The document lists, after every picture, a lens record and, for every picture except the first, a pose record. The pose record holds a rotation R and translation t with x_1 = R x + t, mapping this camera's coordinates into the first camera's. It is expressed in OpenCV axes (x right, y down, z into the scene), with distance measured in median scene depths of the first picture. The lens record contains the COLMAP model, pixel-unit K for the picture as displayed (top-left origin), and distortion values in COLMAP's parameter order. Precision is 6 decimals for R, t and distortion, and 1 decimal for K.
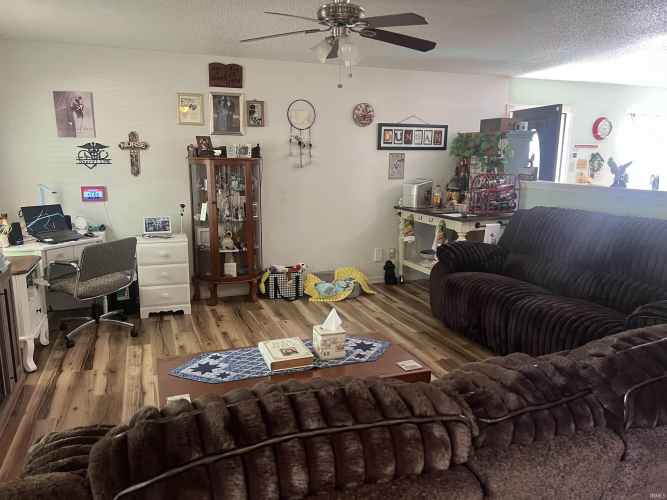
lens RADIAL K [[500.9, 0, 329.9], [0, 500.9, 251.5], [0, 0, 1]] dist [0.008023, -0.005864]
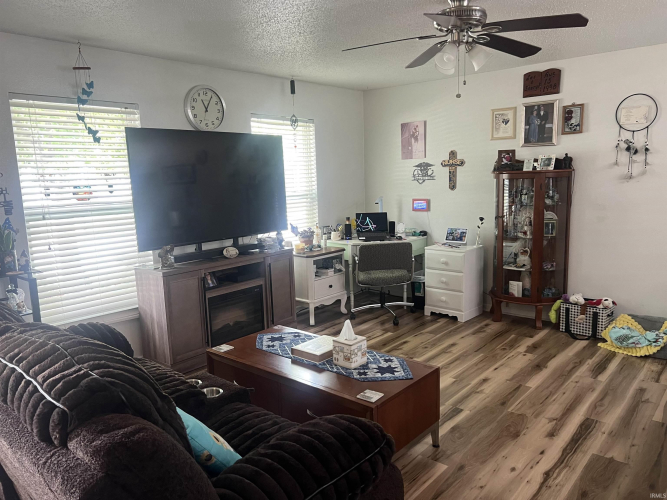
lens RADIAL K [[500.9, 0, 329.9], [0, 500.9, 251.5], [0, 0, 1]] dist [0.008023, -0.005864]
pose [[0.466377, 0.111405, -0.877543, 0.474837], [-0.127325, 0.990162, 0.058035, -0.044633], [0.875375, 0.084667, 0.475973, 0.240268]]
